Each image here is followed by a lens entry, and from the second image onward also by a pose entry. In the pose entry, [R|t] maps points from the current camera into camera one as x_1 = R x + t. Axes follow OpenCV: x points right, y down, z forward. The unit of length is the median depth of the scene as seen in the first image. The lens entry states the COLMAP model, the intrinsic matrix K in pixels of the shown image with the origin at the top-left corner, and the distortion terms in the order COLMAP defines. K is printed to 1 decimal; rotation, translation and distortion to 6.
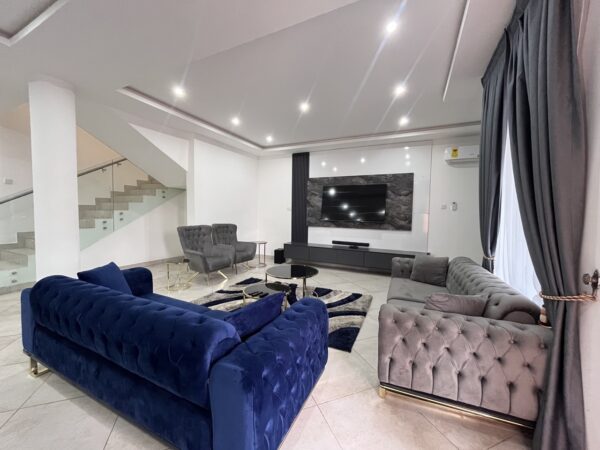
lens RADIAL K [[242.7, 0, 302.4], [0, 242.7, 225.9], [0, 0, 1]] dist [-0.005848, -0.000005]
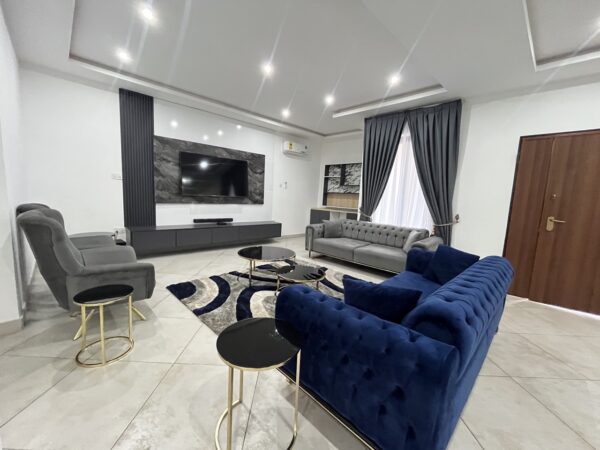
lens RADIAL K [[242.7, 0, 299.6], [0, 242.7, 222.9], [0, 0, 1]] dist [-0.005848, -0.000005]
pose [[0.348813, -0.111595, 0.930525, -0.565743], [0.004622, 0.993078, 0.117364, -0.025331], [-0.937181, -0.036637, 0.346914, 0.377136]]
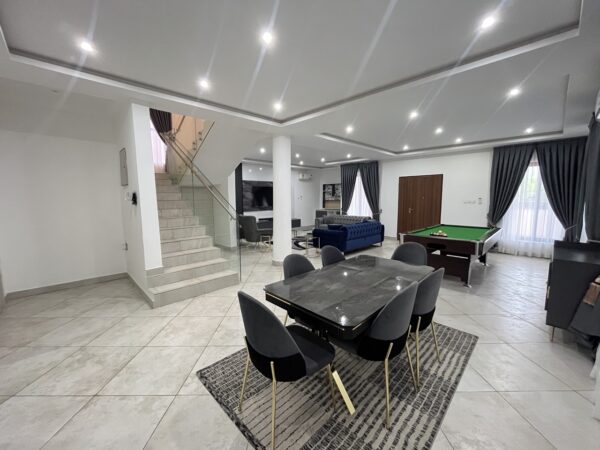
lens RADIAL K [[242.7, 0, 301.9], [0, 242.7, 221.7], [0, 0, 1]] dist [-0.005848, -0.000005]
pose [[0.342867, -0.119460, 0.931757, -1.437914], [0.060667, 0.992626, 0.104939, -0.082803], [-0.937423, 0.020547, 0.347586, 0.130737]]
